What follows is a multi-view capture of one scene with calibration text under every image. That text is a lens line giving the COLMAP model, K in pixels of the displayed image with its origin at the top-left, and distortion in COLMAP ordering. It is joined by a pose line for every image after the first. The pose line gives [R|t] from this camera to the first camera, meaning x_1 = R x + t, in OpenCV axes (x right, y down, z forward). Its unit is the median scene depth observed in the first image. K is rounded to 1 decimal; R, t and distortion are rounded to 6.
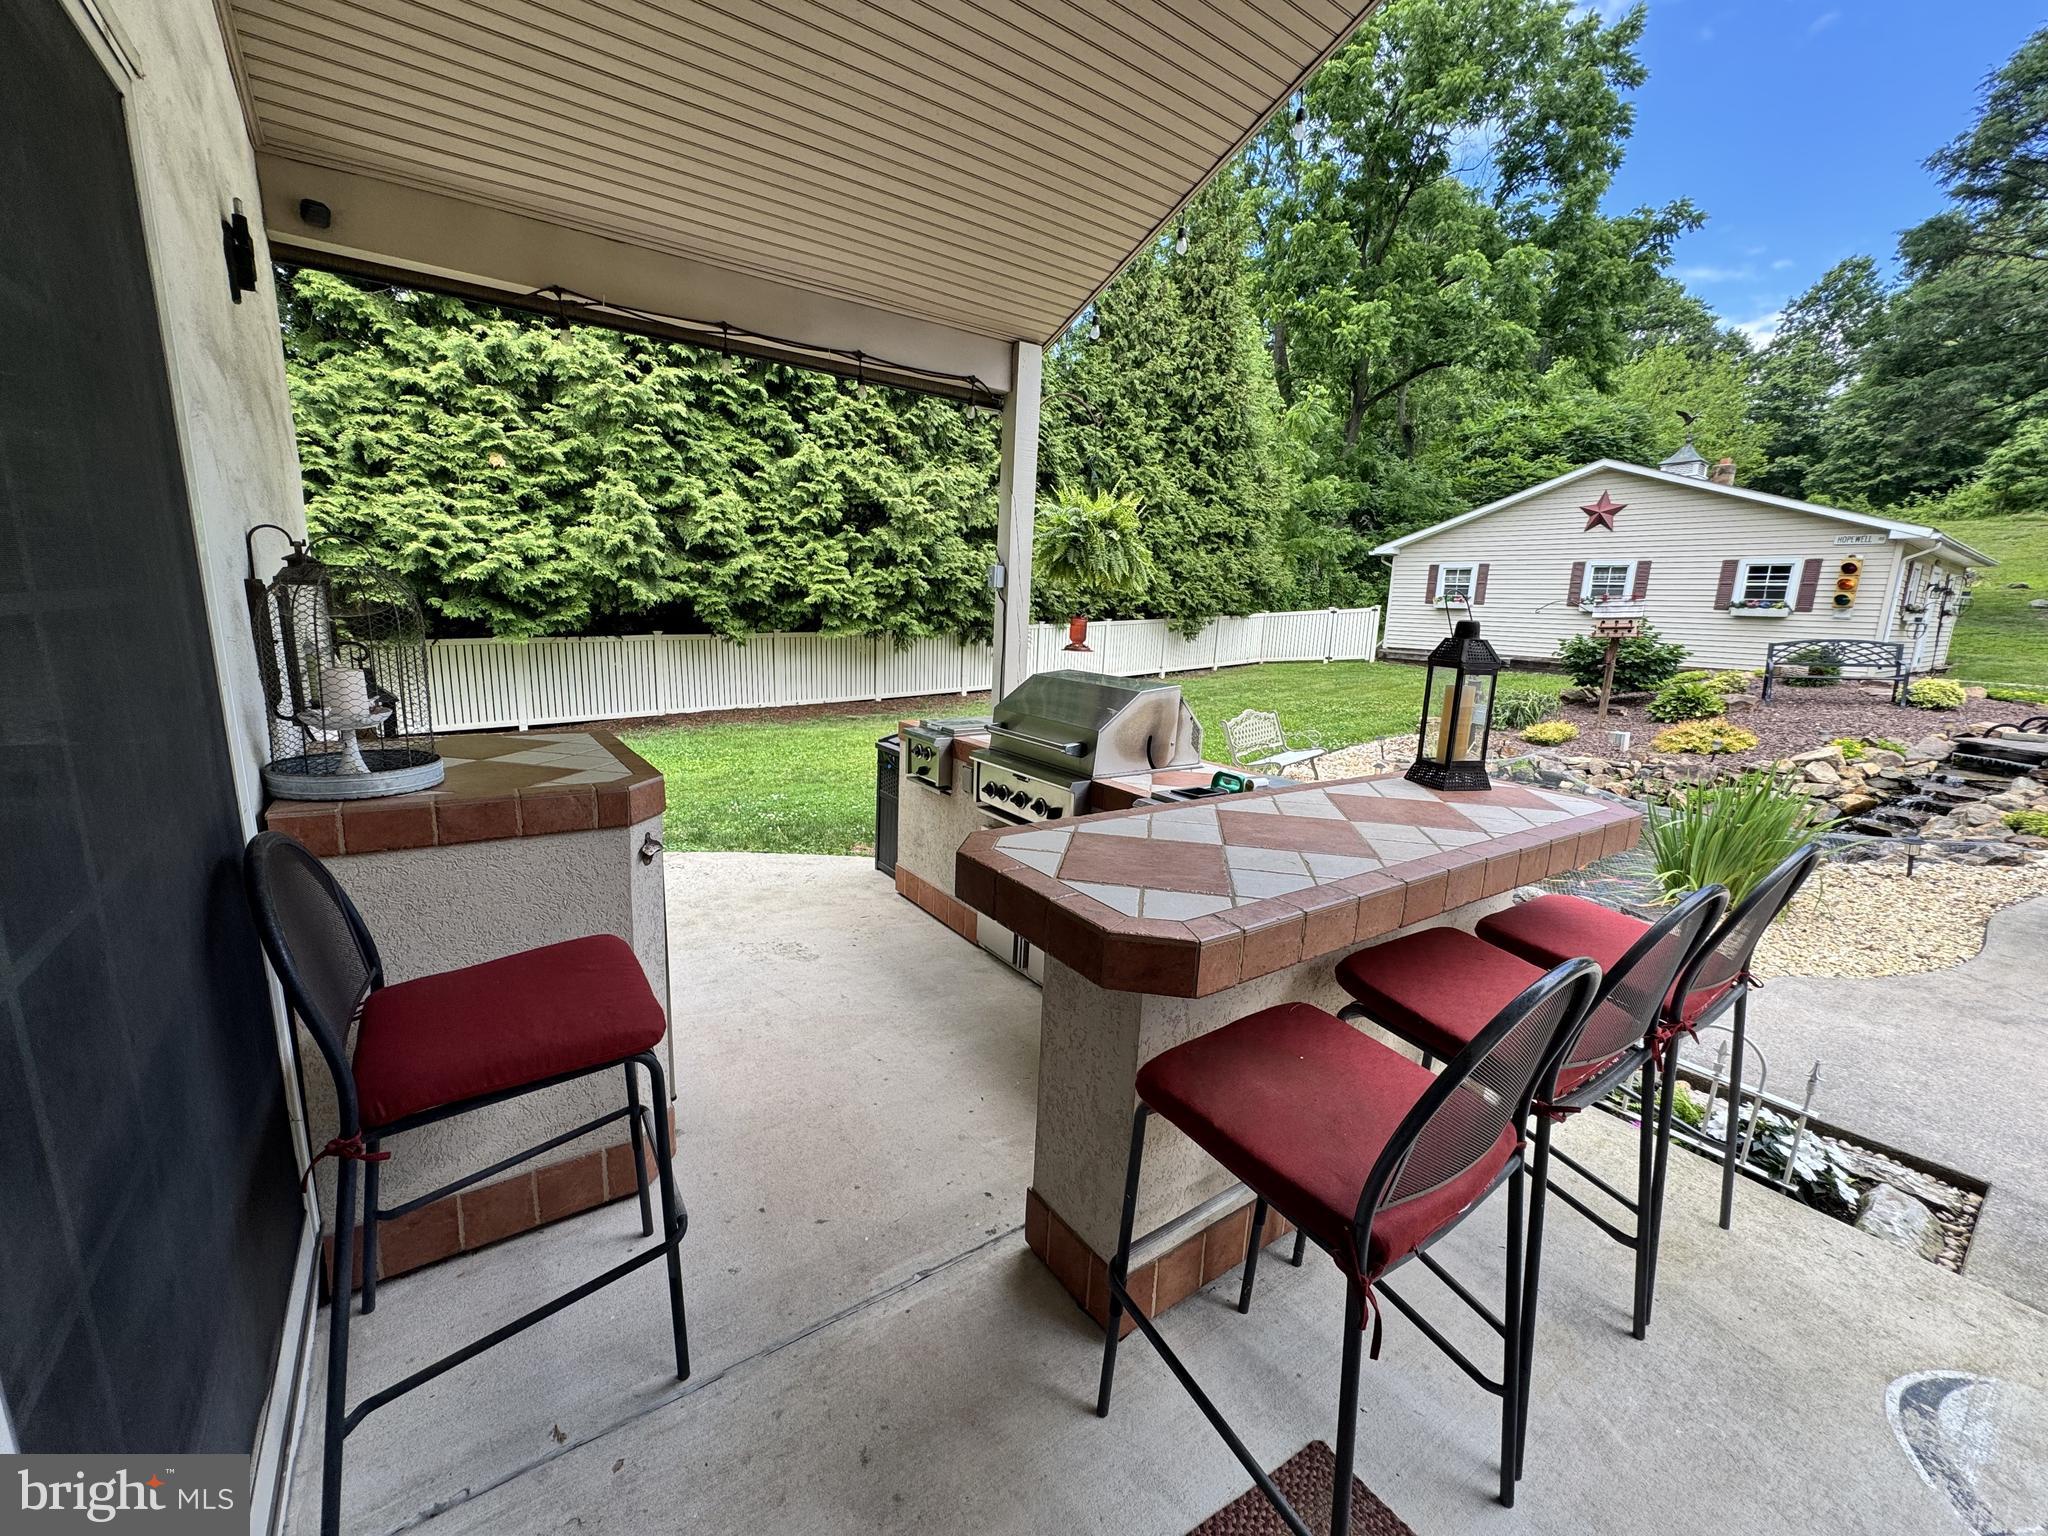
lens RADIAL K [[816.8, 0, 1026.2], [0, 816.8, 769.0], [0, 0, 1]] dist [-0.001828, -0.000452]
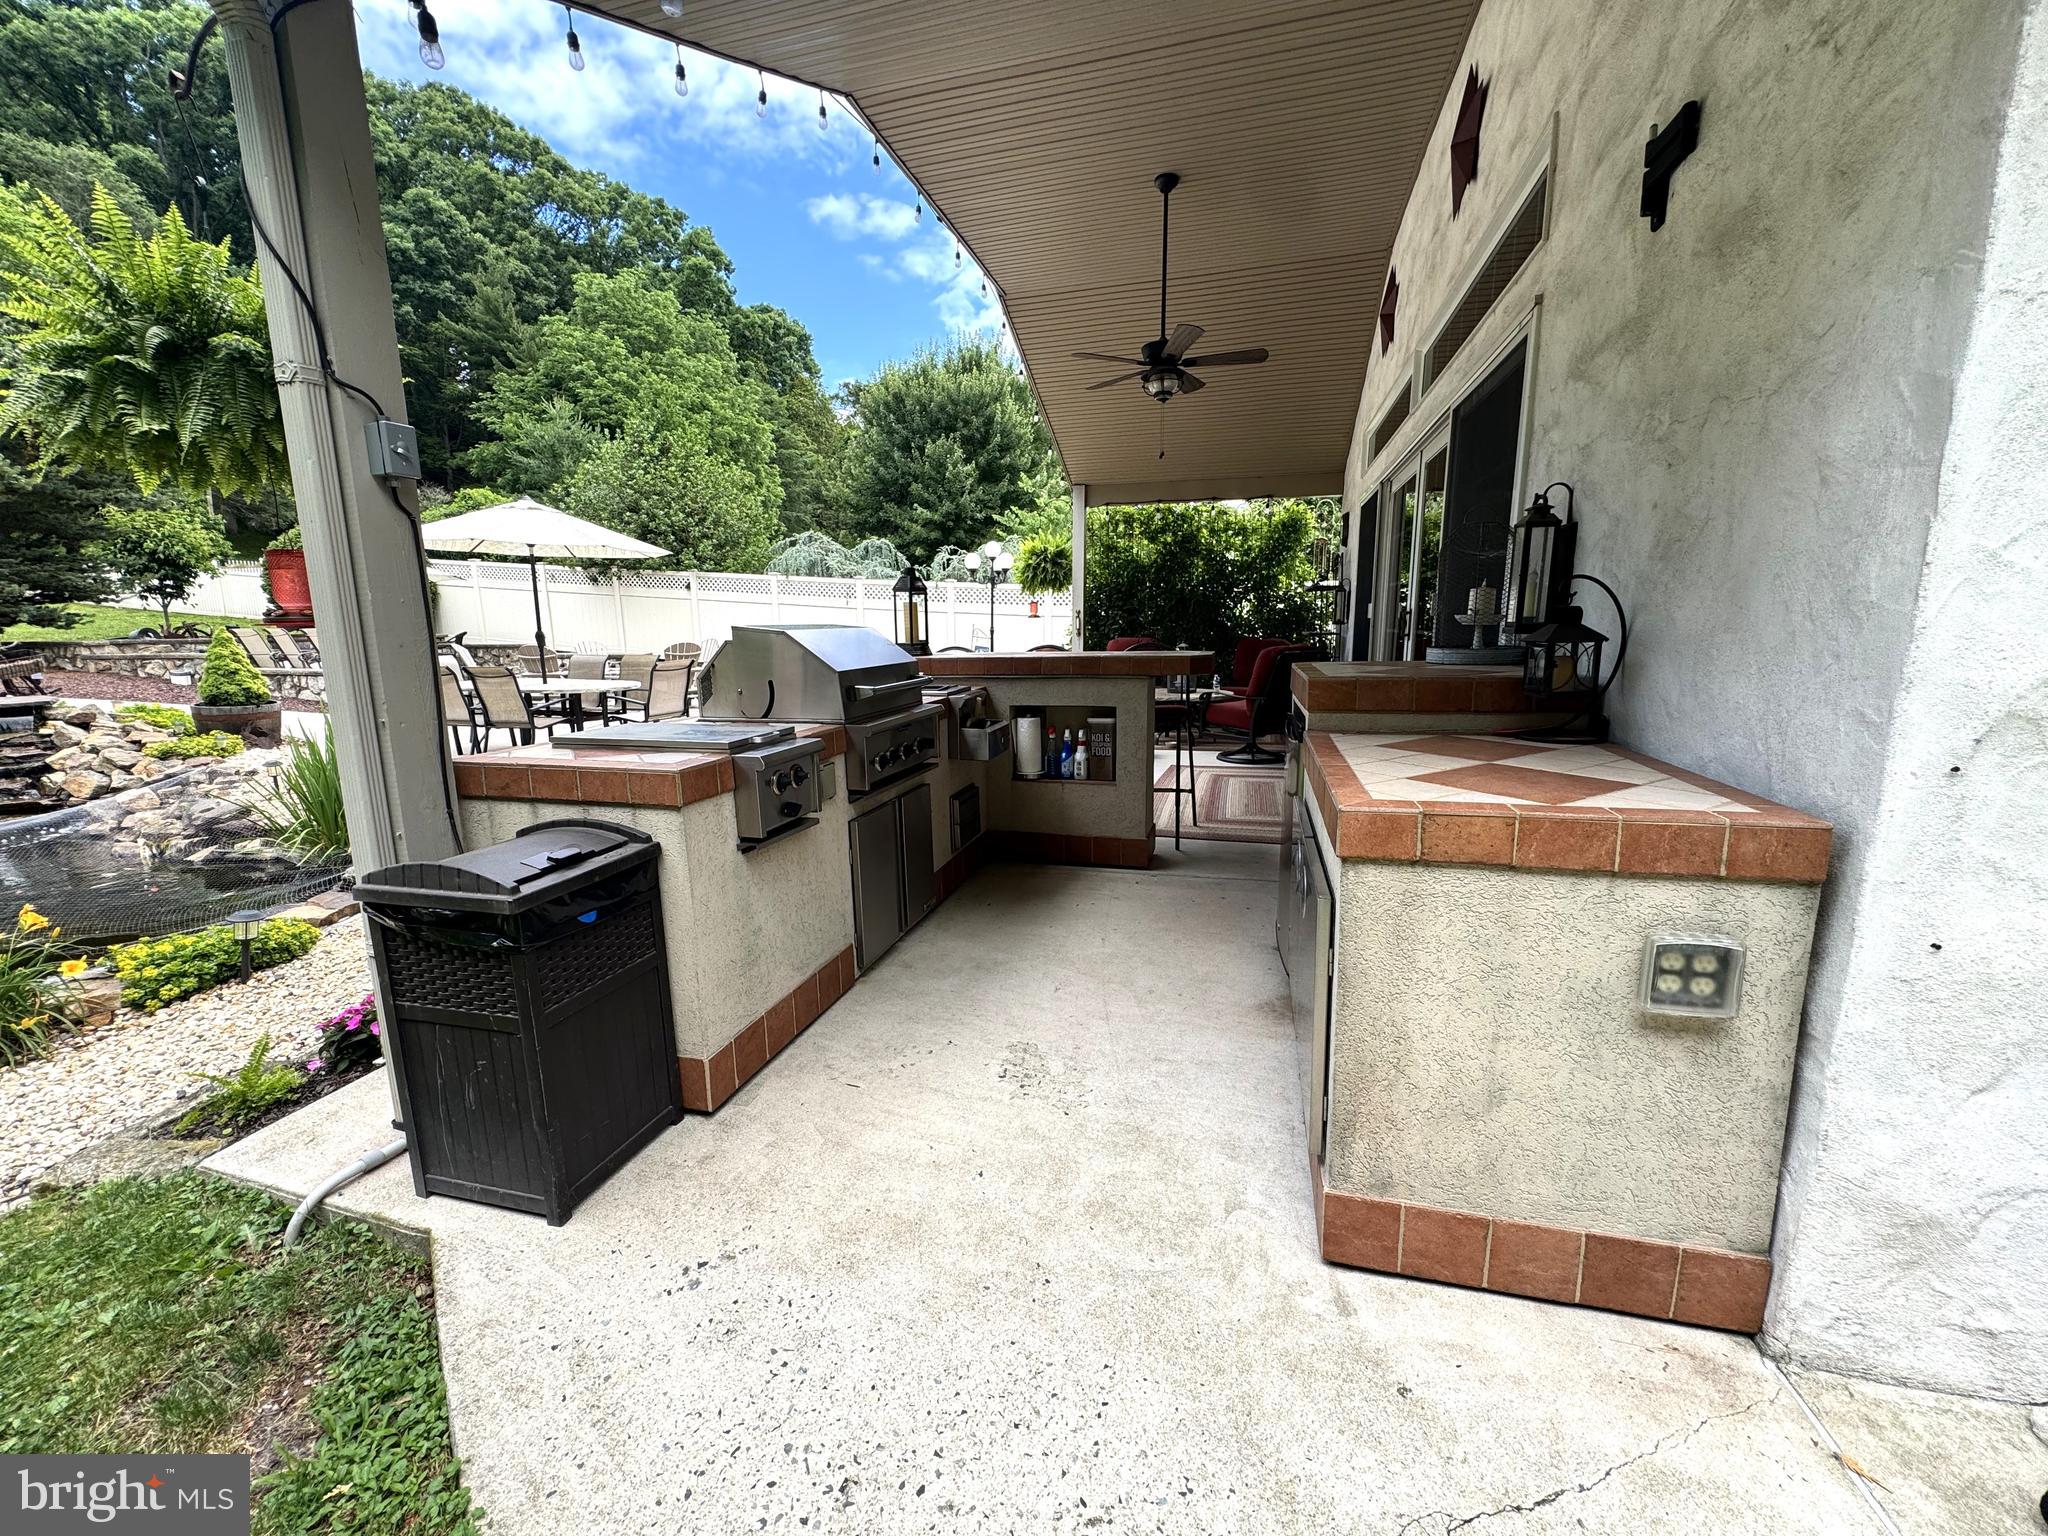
lens RADIAL K [[816.8, 0, 1029.1], [0, 816.8, 761.8], [0, 0, 1]] dist [-0.001828, -0.000452]
pose [[-0.632969, -0.166659, 0.756026, -0.153938], [0.142304, 0.934868, 0.325224, -0.045068], [-0.760986, 0.313442, -0.568027, 0.268013]]
